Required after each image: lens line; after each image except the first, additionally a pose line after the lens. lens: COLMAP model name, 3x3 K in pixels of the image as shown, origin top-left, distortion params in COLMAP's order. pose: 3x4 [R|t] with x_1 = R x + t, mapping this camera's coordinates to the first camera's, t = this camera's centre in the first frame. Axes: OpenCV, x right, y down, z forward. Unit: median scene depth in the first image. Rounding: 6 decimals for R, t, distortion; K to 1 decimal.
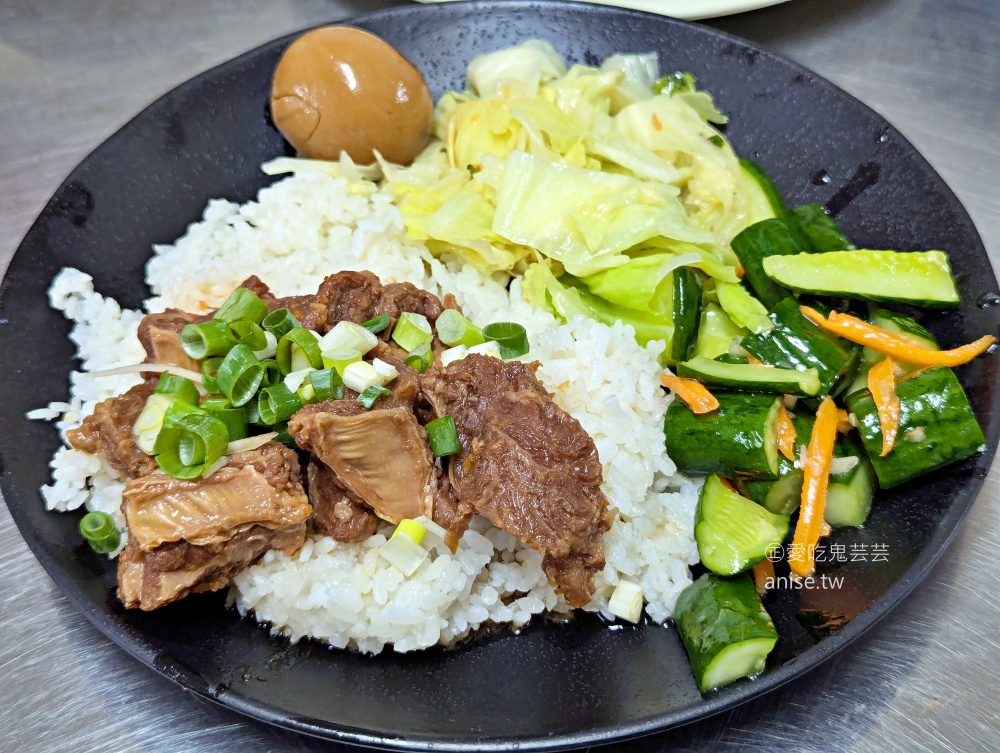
lens RADIAL K [[700.2, 0, 500.0], [0, 700.2, 376.5], [0, 0, 1]] dist [0.101412, -0.141054]
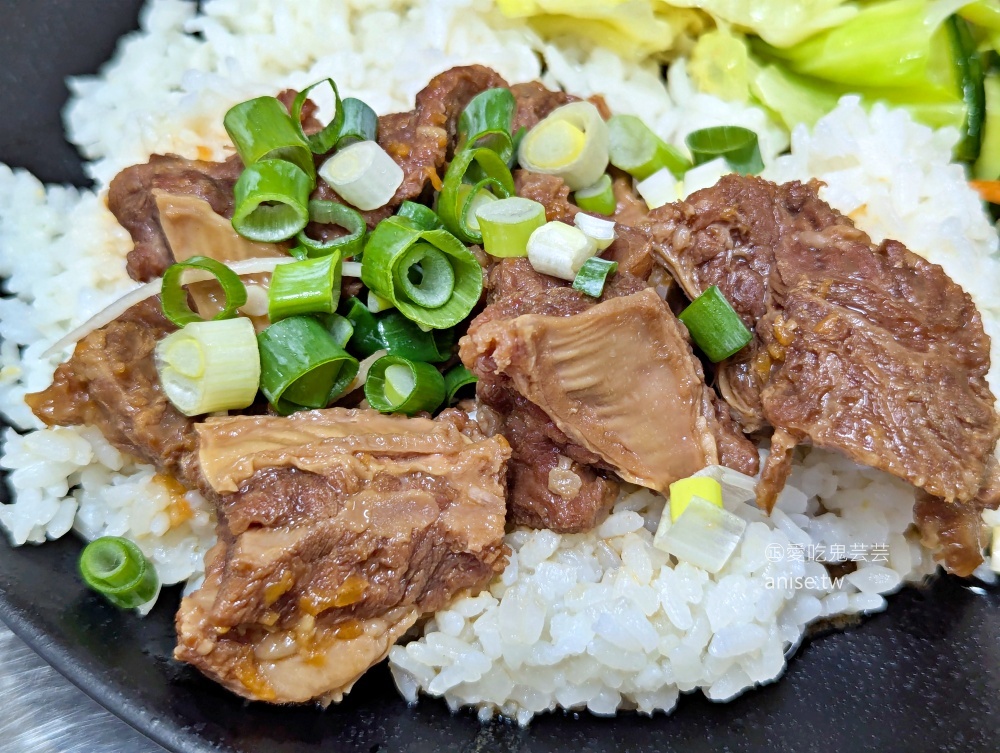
lens RADIAL K [[721.2, 0, 499.3], [0, 721.2, 357.6], [0, 0, 1]] dist [0.003994, 0.000550]
pose [[0.986490, -0.138615, 0.087312, -0.307507], [0.123772, 0.979799, 0.157081, -0.001550], [-0.107322, -0.144152, 0.983719, 0.455249]]
